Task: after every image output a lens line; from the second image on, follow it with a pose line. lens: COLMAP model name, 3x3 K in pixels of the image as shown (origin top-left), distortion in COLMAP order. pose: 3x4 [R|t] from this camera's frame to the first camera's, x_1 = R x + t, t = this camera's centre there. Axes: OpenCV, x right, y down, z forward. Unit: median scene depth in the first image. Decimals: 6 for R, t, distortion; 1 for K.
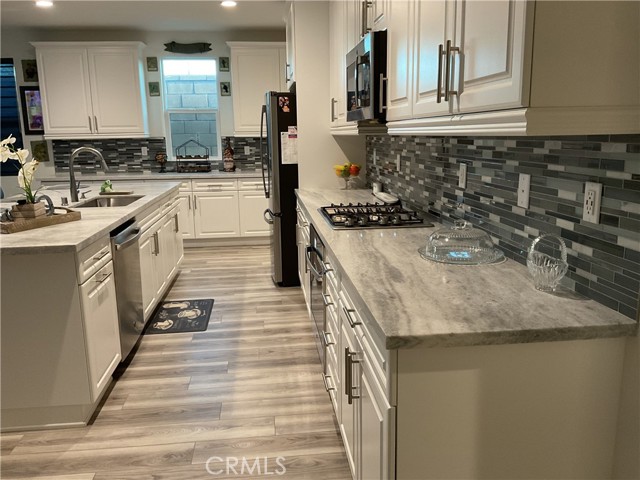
lens RADIAL K [[531.3, 0, 323.2], [0, 531.3, 240.4], [0, 0, 1]] dist [0.041832, -0.087995]
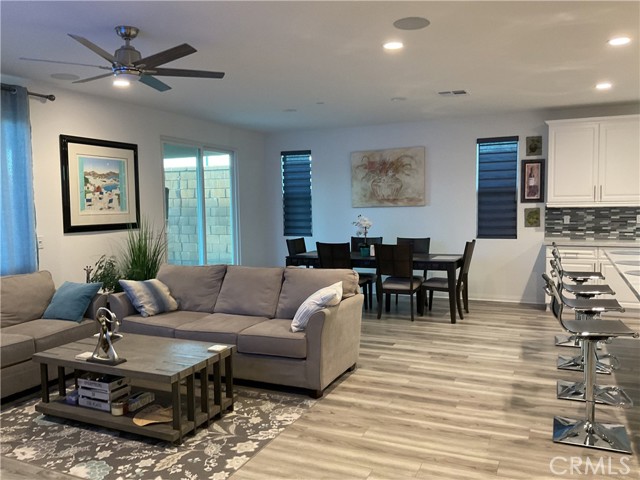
lens RADIAL K [[531.3, 0, 319.7], [0, 531.3, 240.6], [0, 0, 1]] dist [0.041832, -0.087995]
pose [[0.856631, 0.040037, -0.514373, -0.632558], [-0.103211, 0.990130, -0.094817, 0.052669], [0.505500, 0.134312, 0.852308, -0.271632]]
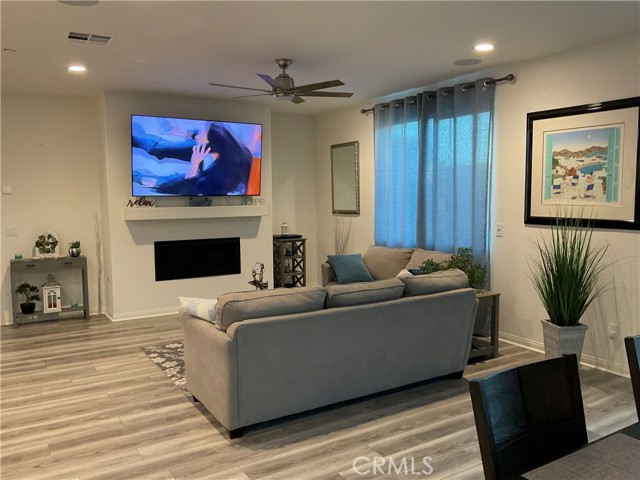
lens RADIAL K [[531.3, 0, 323.9], [0, 531.3, 240.3], [0, 0, 1]] dist [0.041832, -0.087995]
pose [[-0.905738, 0.066986, -0.418510, -0.990775], [-0.059682, 0.957436, 0.282409, -0.352915], [0.419614, 0.280766, -0.863188, 1.636140]]
